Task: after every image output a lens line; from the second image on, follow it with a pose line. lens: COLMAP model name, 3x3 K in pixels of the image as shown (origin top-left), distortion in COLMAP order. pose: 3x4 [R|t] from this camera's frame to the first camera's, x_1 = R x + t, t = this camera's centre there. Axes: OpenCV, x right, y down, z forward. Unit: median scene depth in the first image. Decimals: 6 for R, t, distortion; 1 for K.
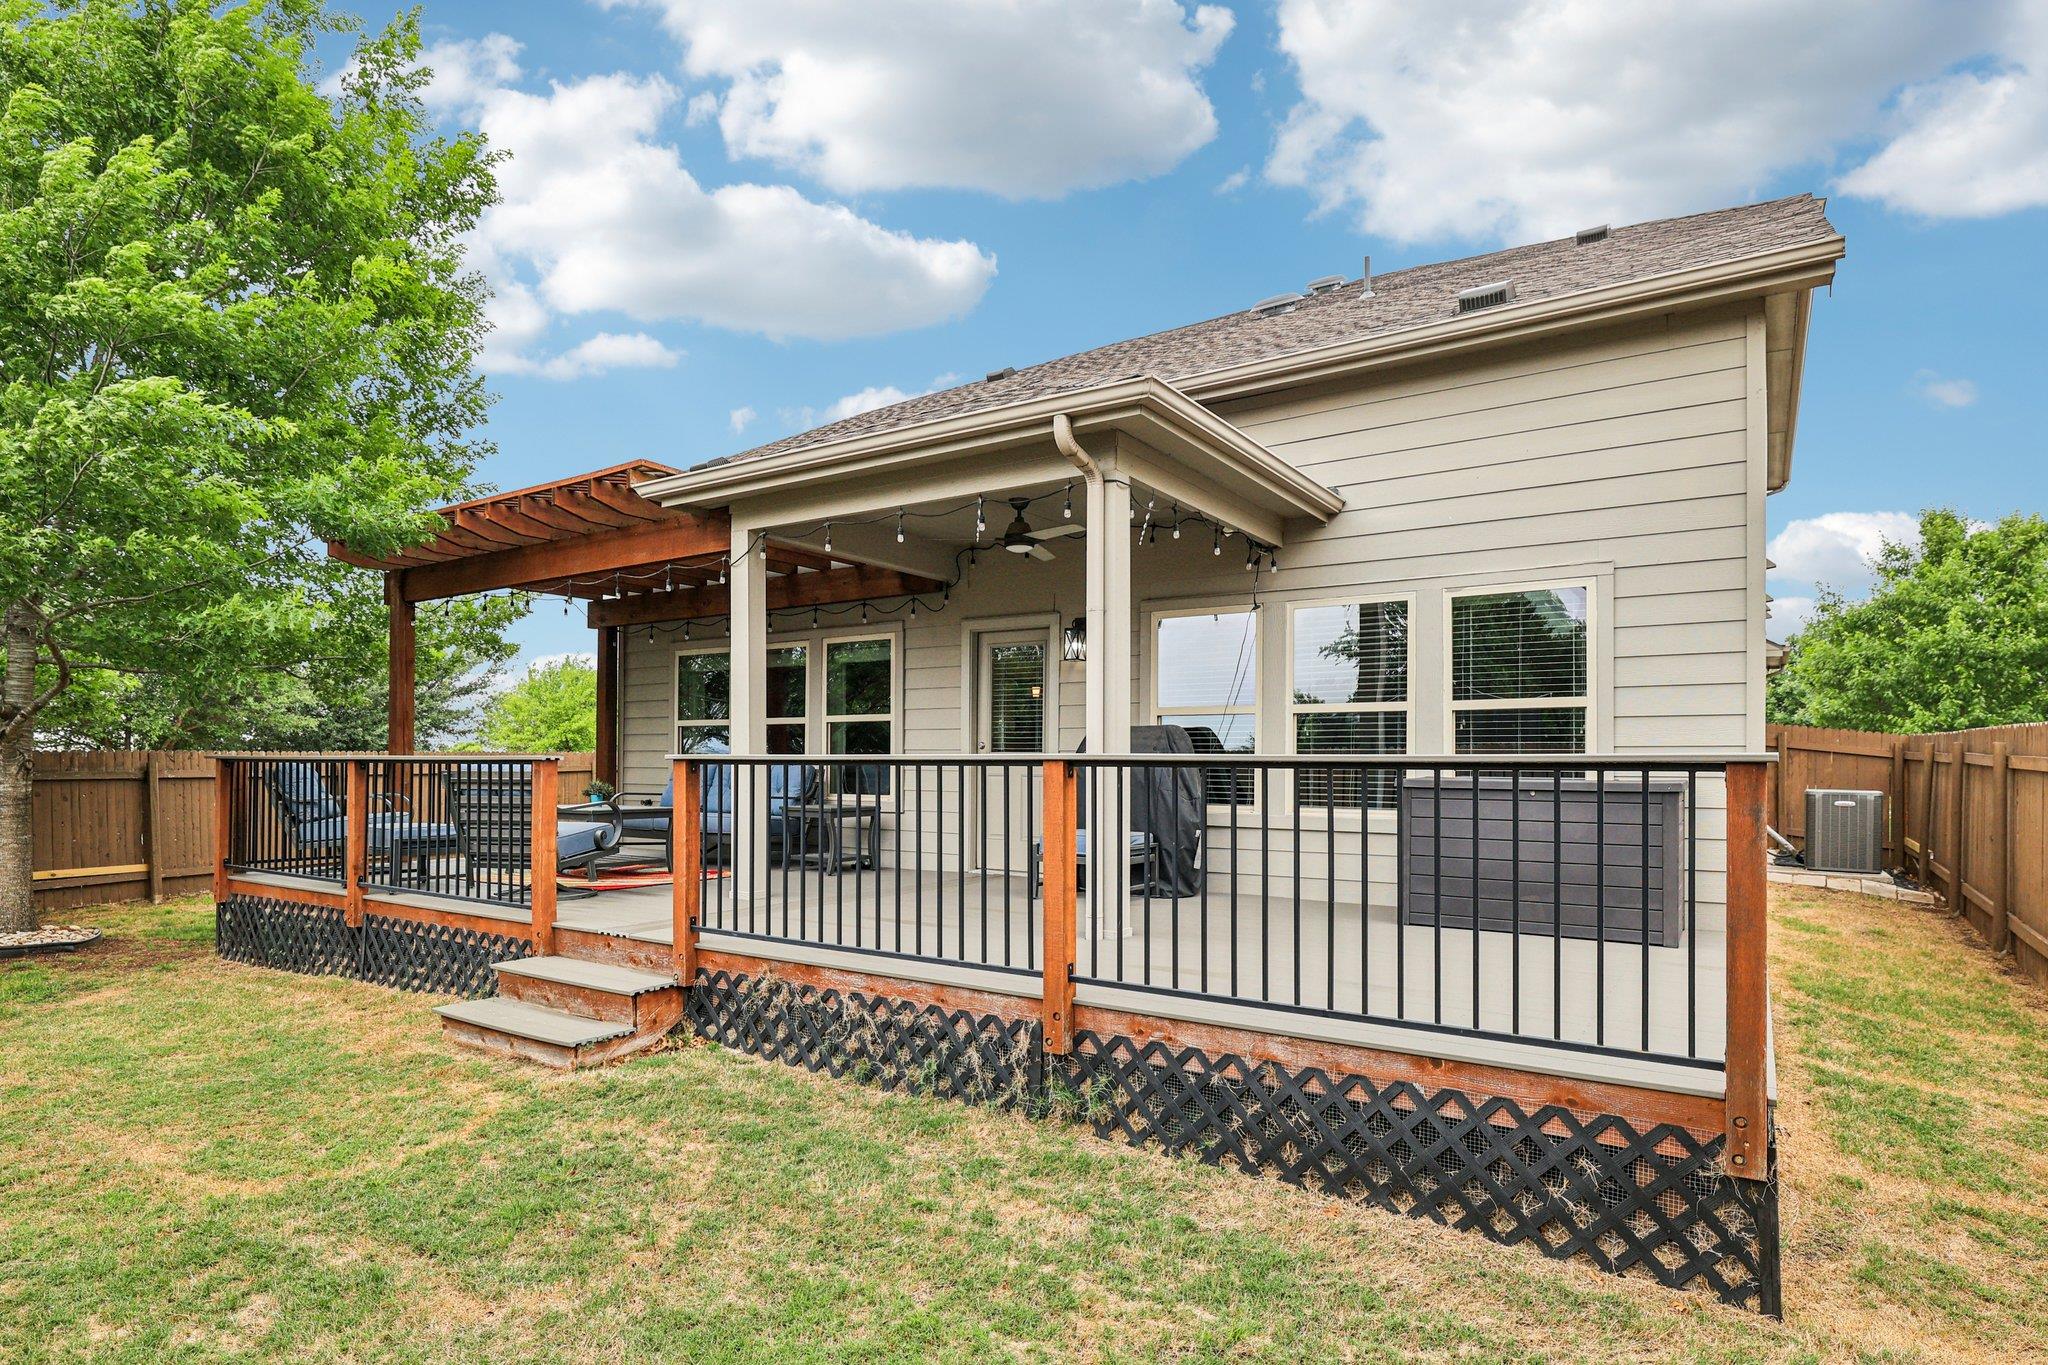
lens RADIAL K [[1077.4, 0, 1032.1], [0, 1077.4, 728.1], [0, 0, 1]] dist [-0.002457, 0.000730]
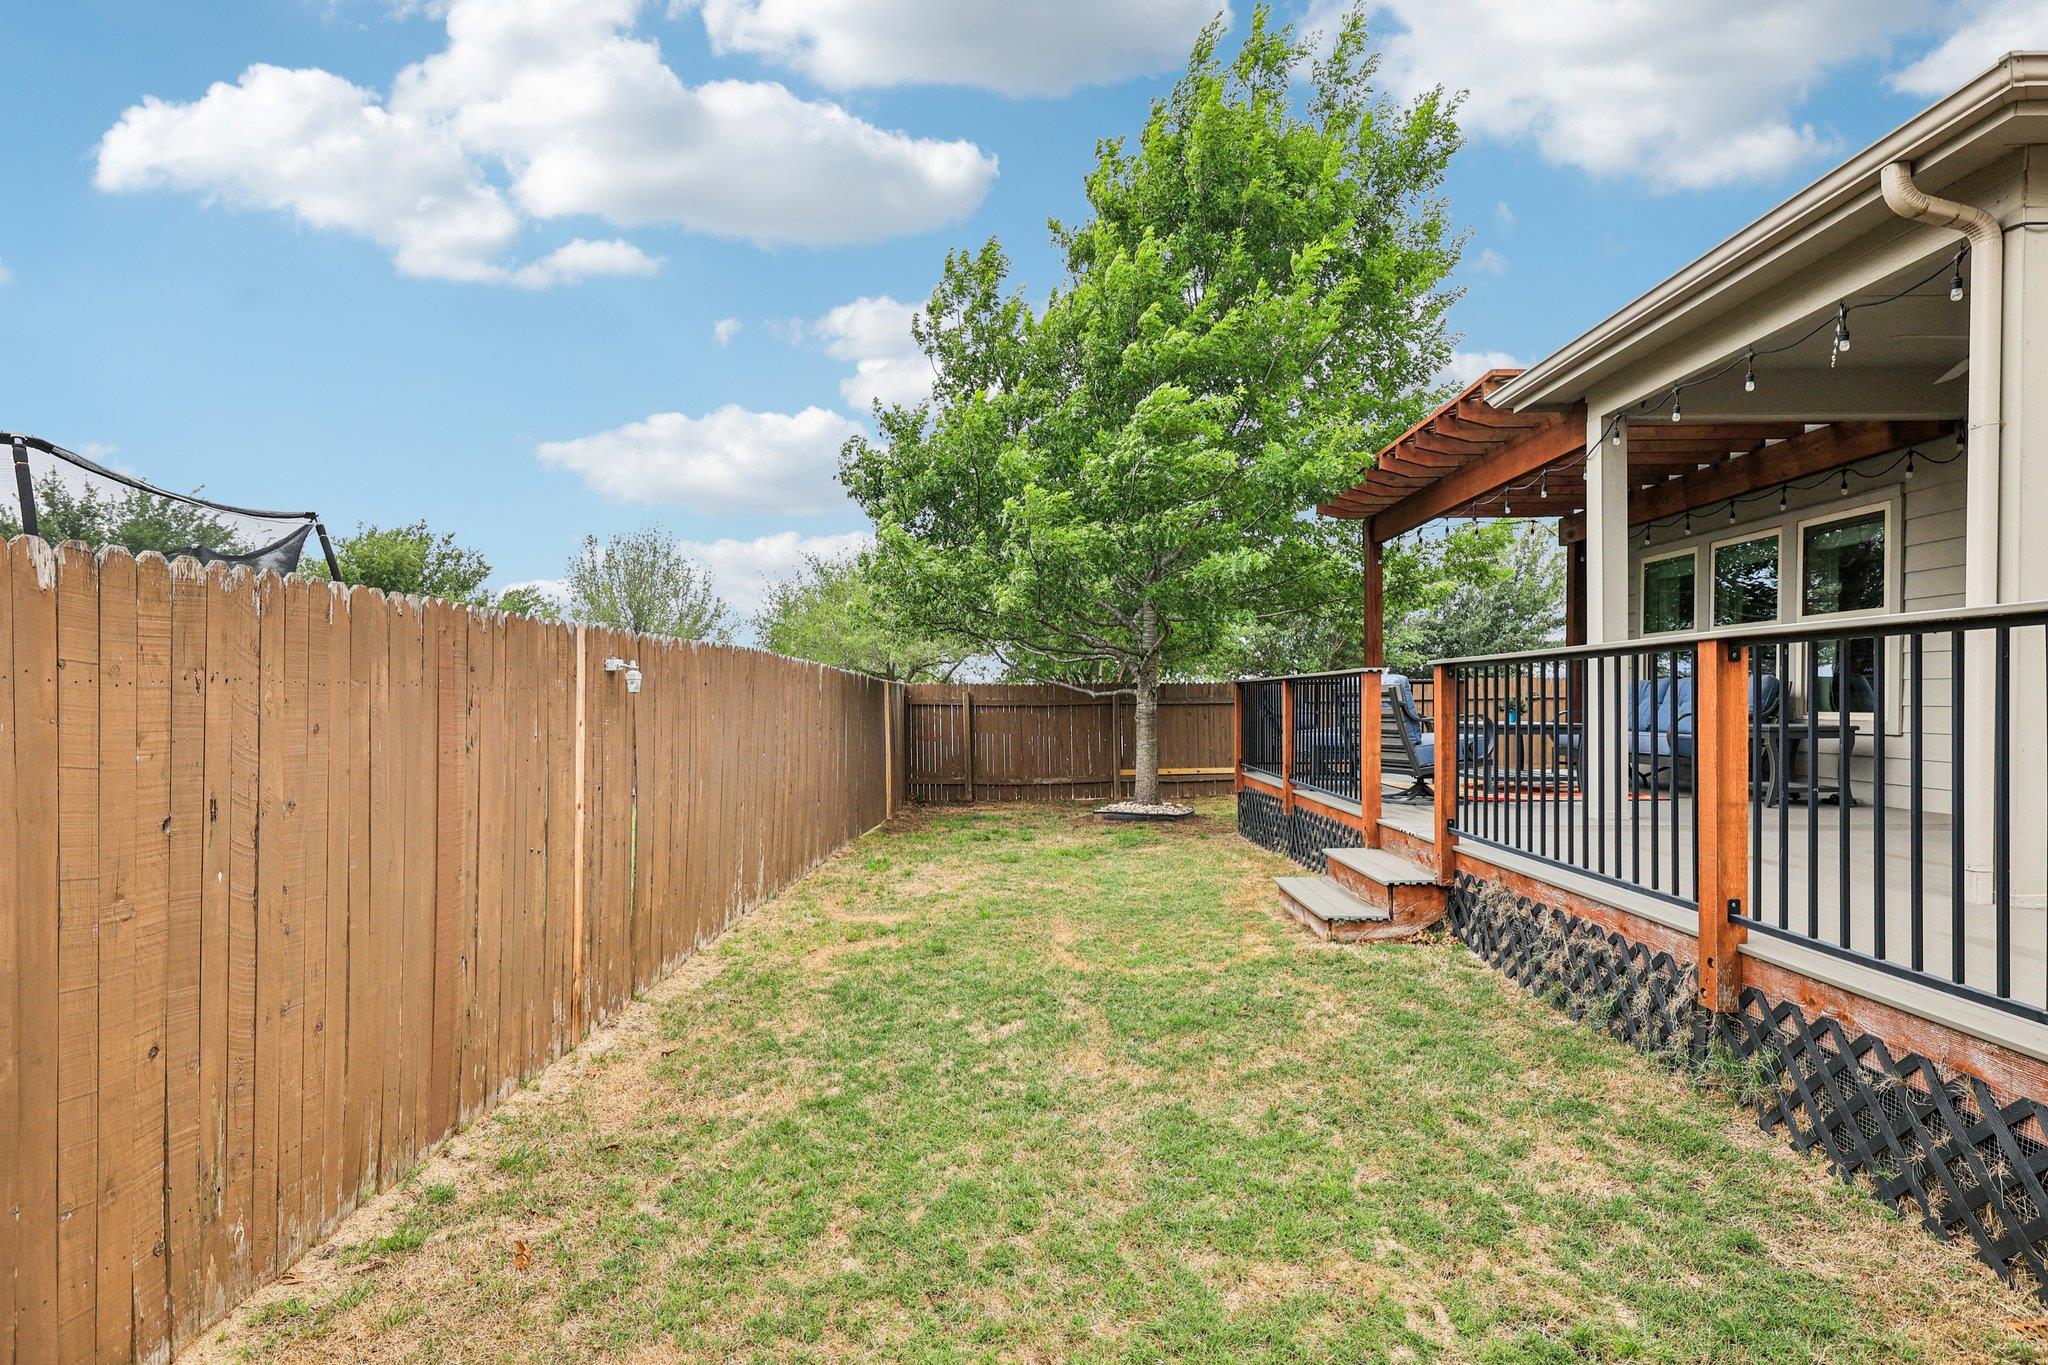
lens RADIAL K [[1077.4, 0, 1021.1], [0, 1077.4, 695.5], [0, 0, 1]] dist [-0.002457, 0.000730]
pose [[0.544598, -0.010974, -0.838626, 0.358934], [0.036916, 0.999259, 0.010897, 0.037714], [0.837885, -0.036894, 0.544599, 0.129842]]
